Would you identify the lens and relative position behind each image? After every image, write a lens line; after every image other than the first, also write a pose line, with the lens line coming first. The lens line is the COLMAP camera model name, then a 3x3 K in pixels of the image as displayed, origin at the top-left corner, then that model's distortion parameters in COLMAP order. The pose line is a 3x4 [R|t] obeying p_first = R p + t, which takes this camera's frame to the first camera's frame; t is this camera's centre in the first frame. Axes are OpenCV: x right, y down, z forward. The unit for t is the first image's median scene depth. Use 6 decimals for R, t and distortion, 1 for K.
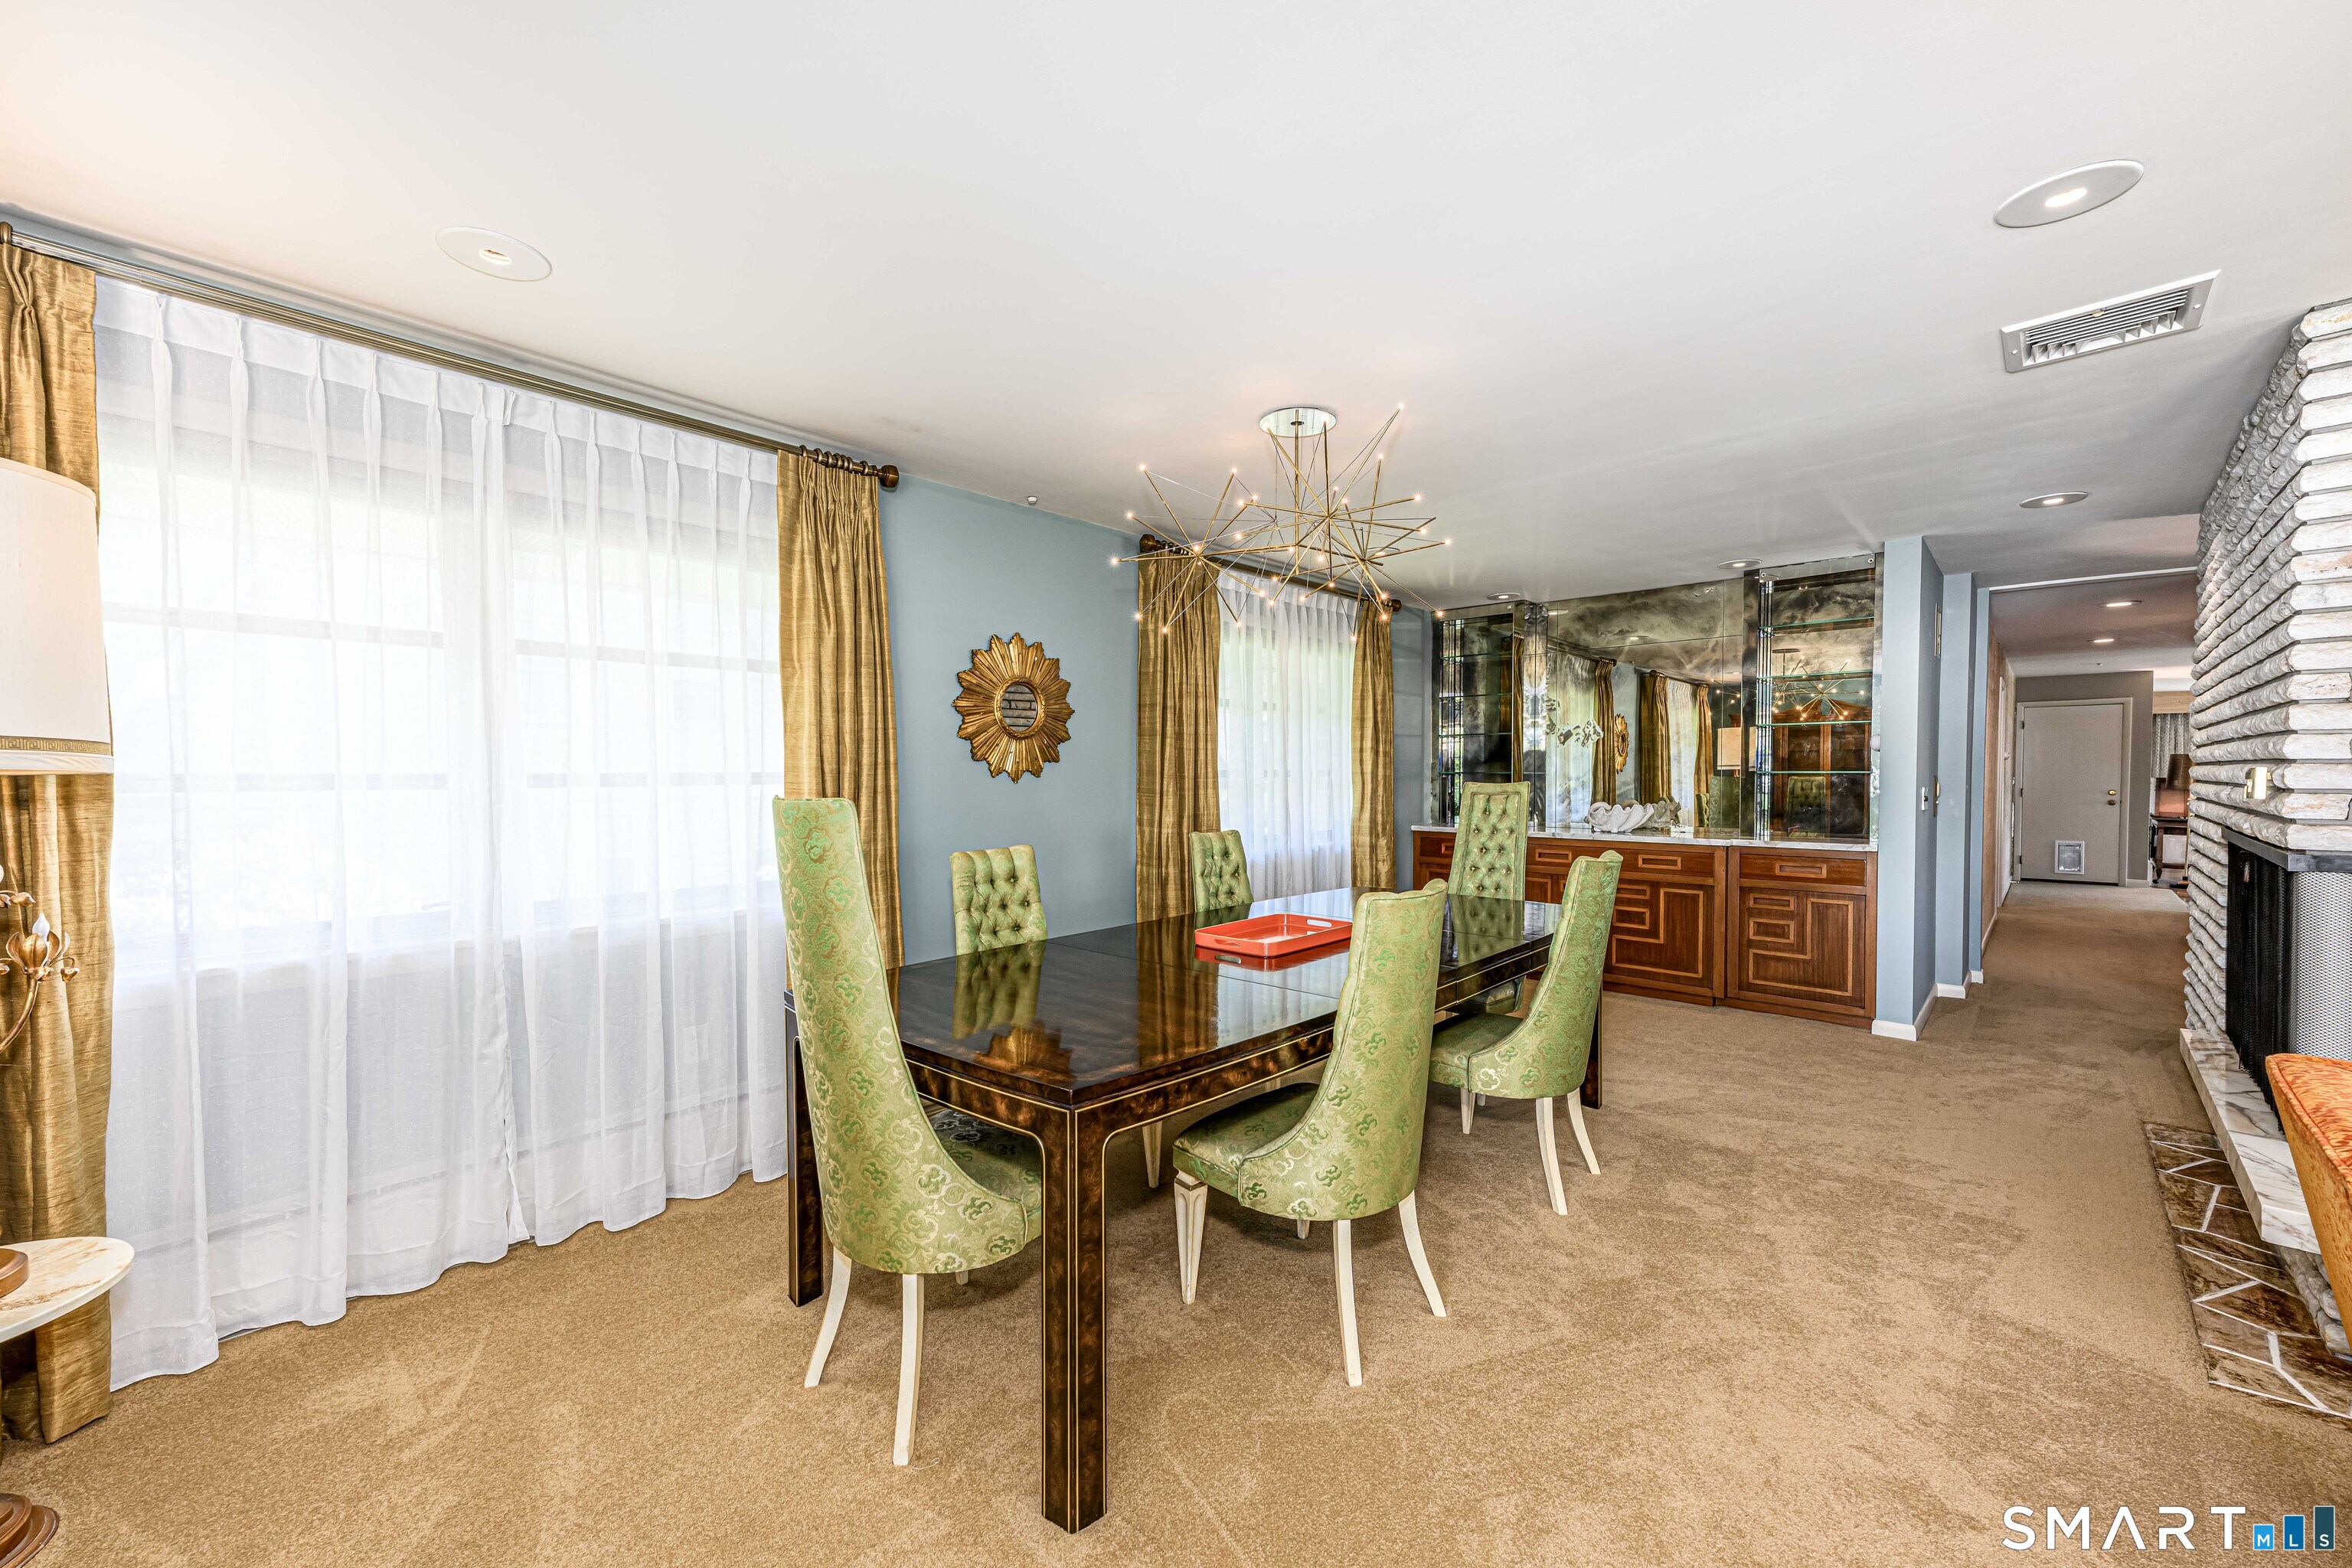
lens RADIAL K [[919.4, 0, 1176.7], [0, 919.4, 792.1], [0, 0, 1]] dist [0.015701, 0.000546]
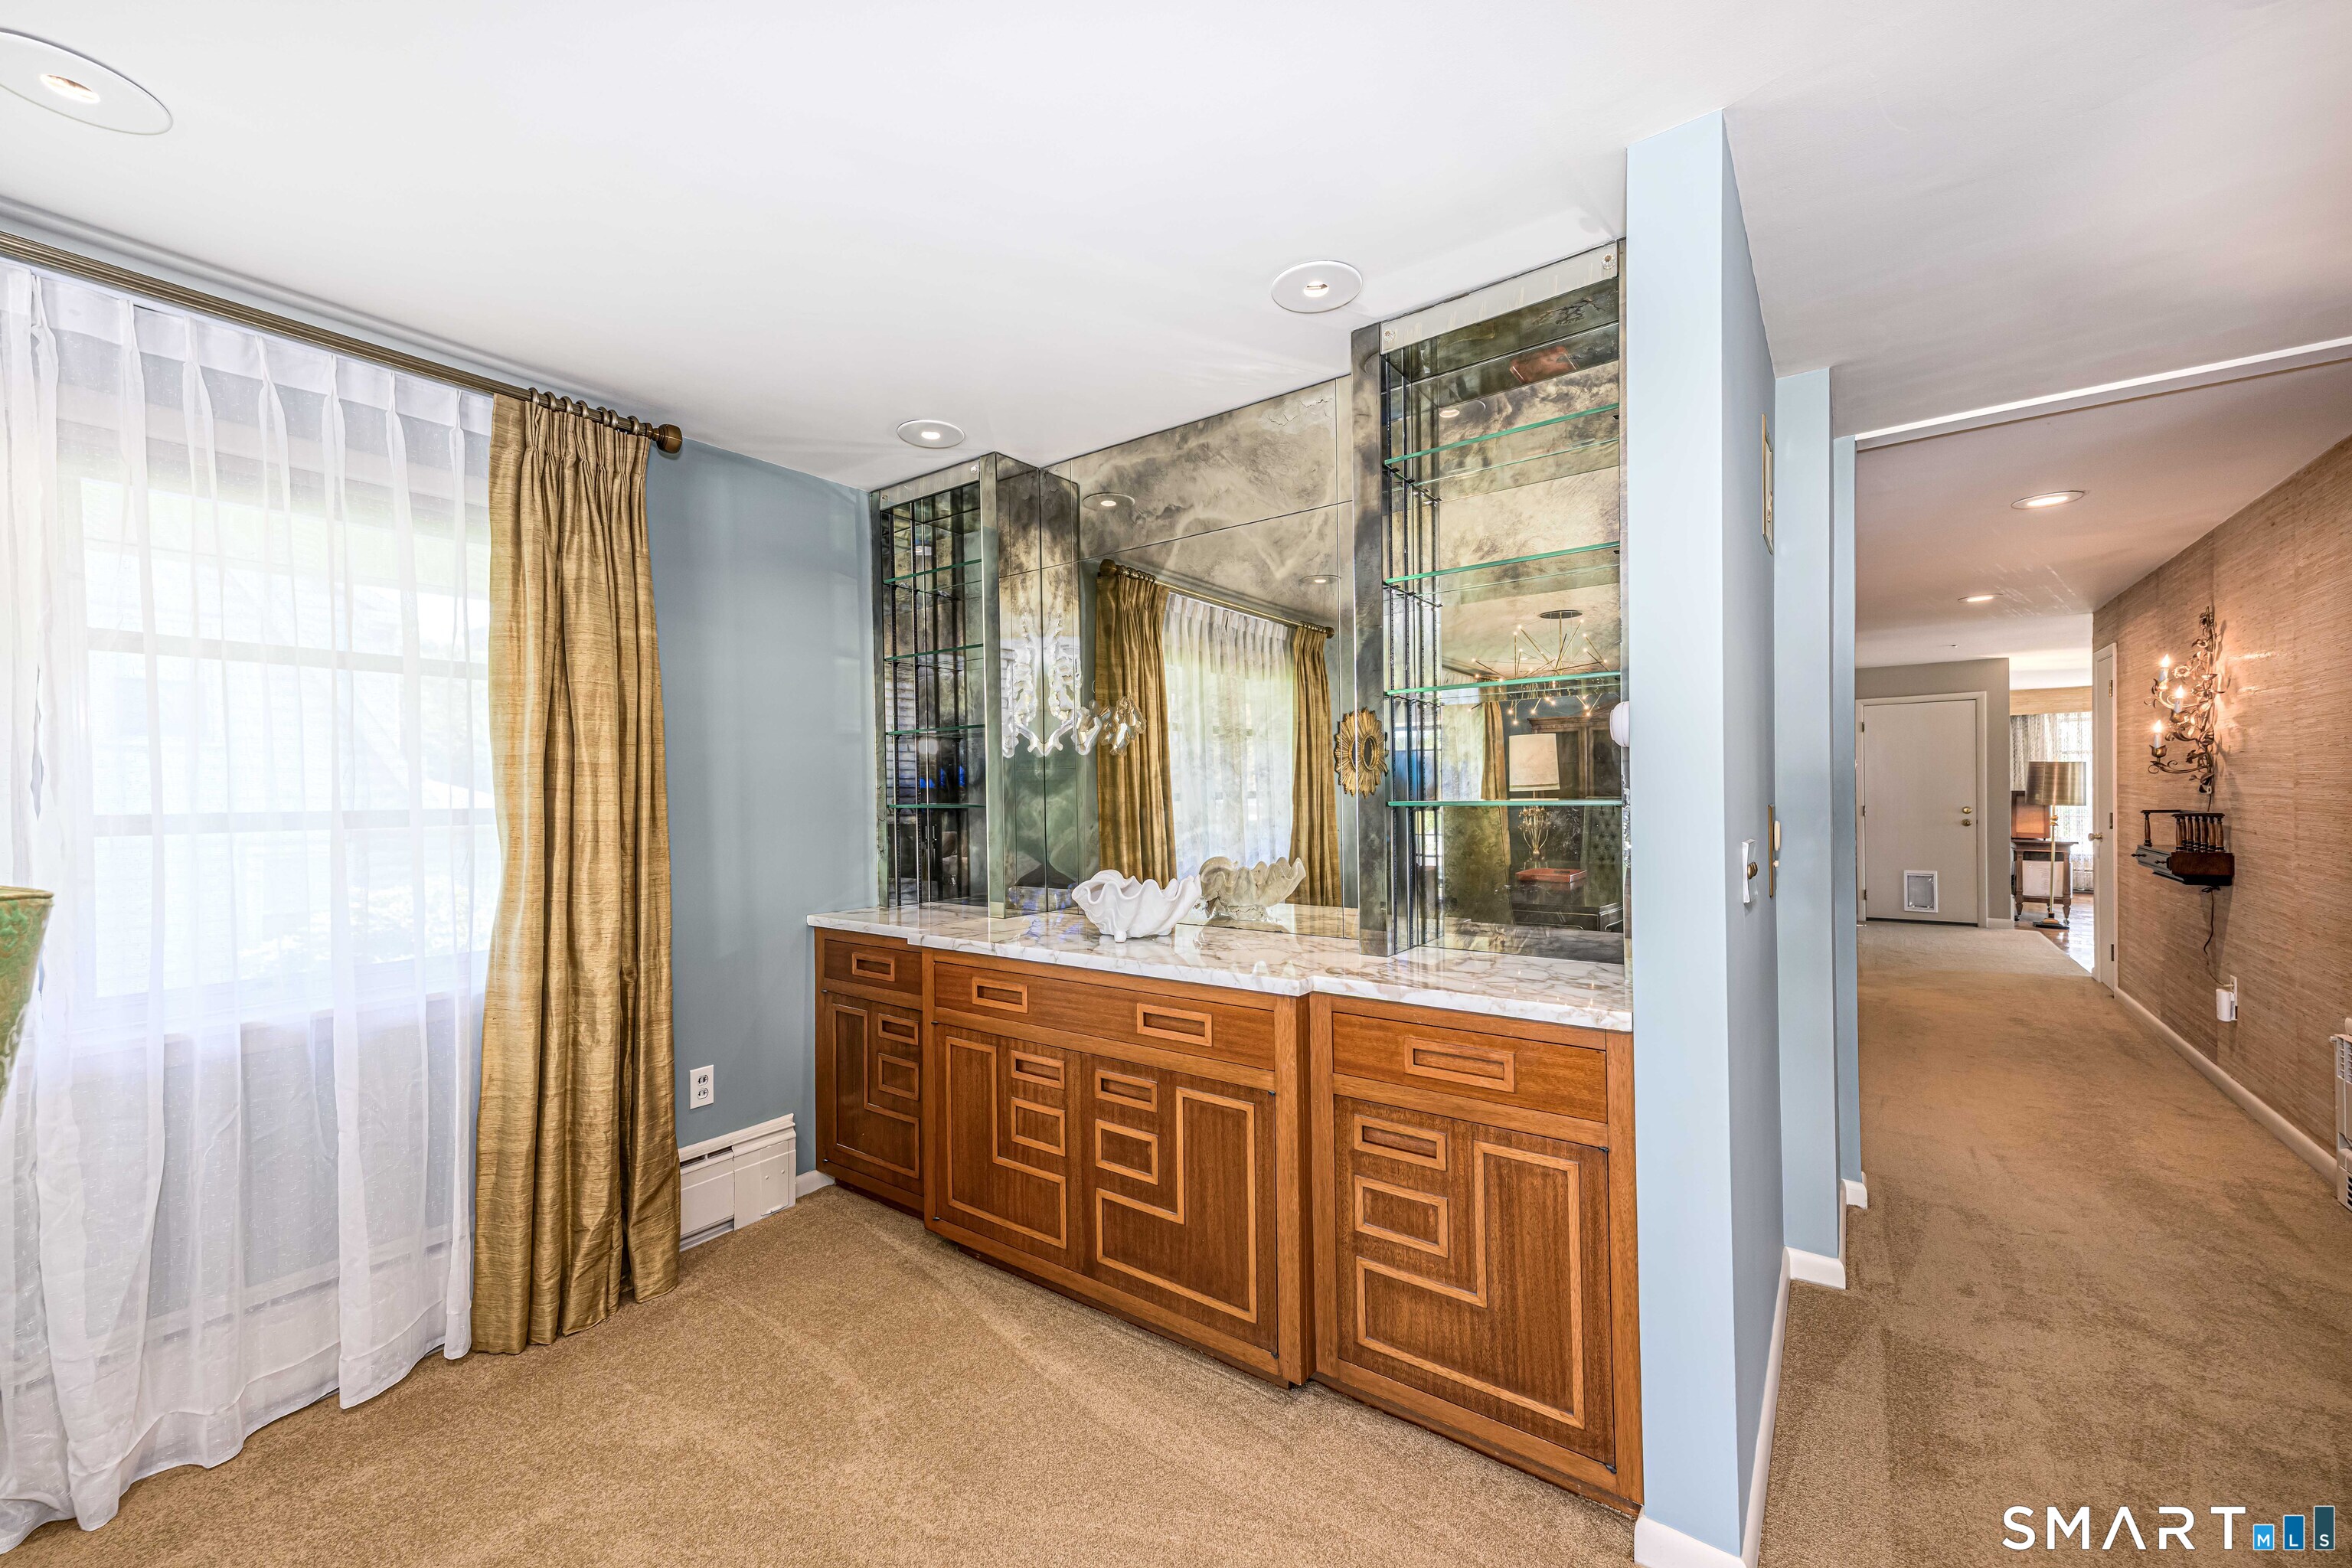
lens RADIAL K [[903.9, 0, 1192.7], [0, 903.9, 790.2], [0, 0, 1]] dist [0.025984, 0.000068]
pose [[0.991919, -0.011434, 0.126357, 0.159458], [0.013952, 0.999721, -0.019054, -0.007065], [-0.126104, 0.020663, 0.991802, 0.196729]]
